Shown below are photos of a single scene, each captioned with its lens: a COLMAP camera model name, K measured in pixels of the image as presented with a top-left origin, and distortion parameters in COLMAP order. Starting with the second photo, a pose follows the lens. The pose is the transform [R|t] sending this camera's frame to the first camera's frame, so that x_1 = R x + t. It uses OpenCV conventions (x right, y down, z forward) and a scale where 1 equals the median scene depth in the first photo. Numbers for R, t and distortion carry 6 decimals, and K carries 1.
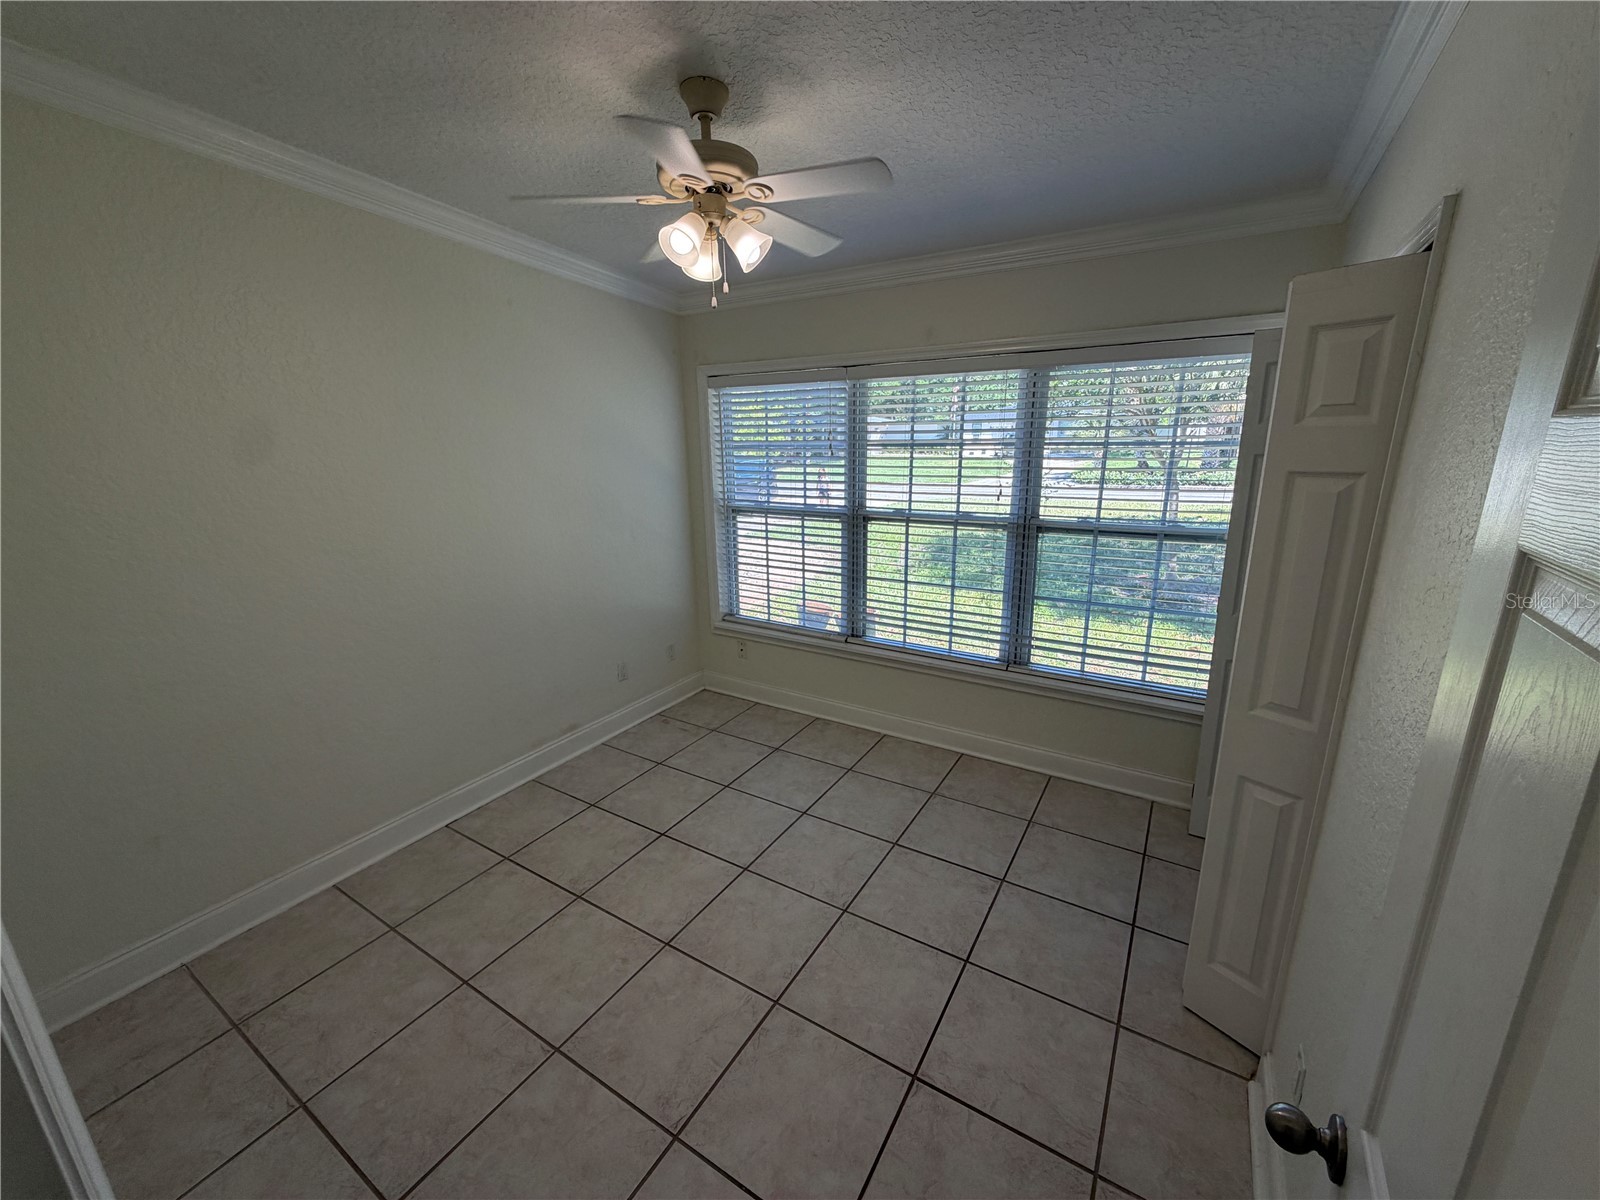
lens RADIAL K [[634.1, 0, 800.0], [0, 634.1, 600.0], [0, 0, 1]] dist [0.002357, 0.000099]
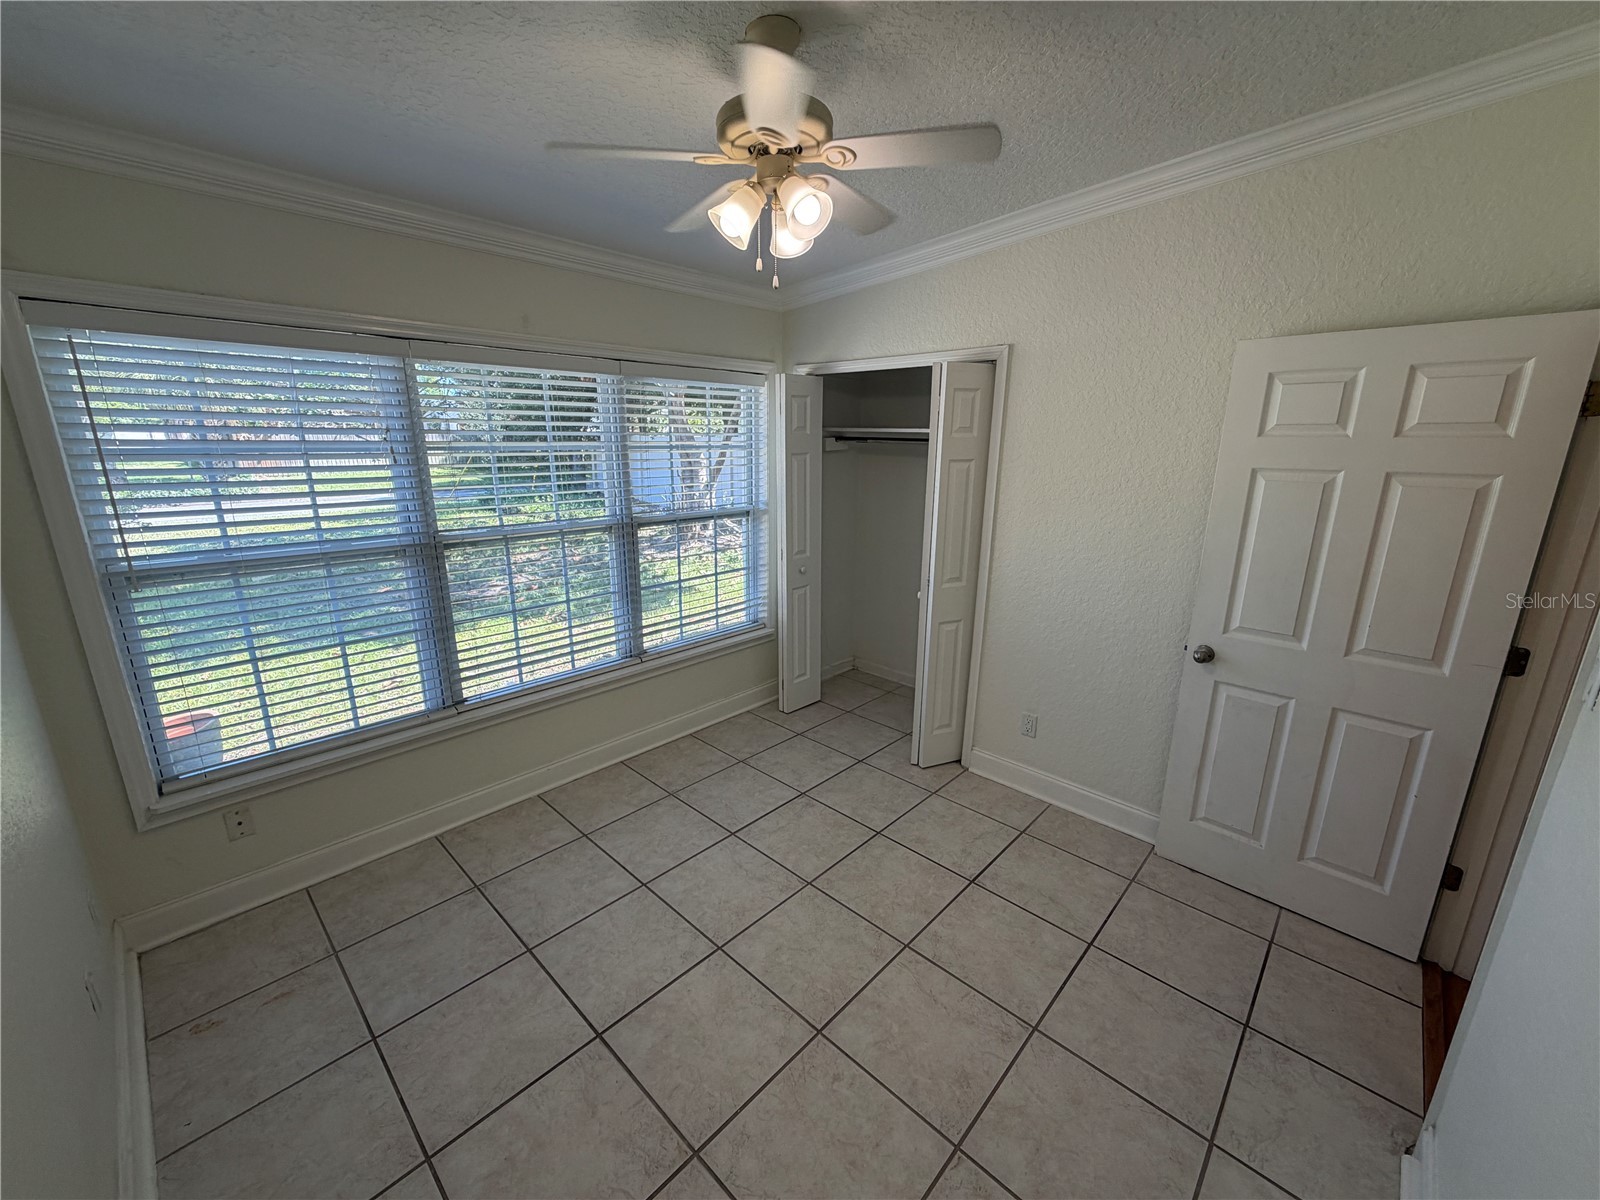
lens RADIAL K [[634.1, 0, 800.0], [0, 634.1, 600.0], [0, 0, 1]] dist [0.002357, 0.000099]
pose [[0.189207, -0.205507, 0.960191, -0.516073], [0.254897, 0.954613, 0.154085, -0.069657], [-0.948276, 0.215596, 0.233003, 0.415689]]
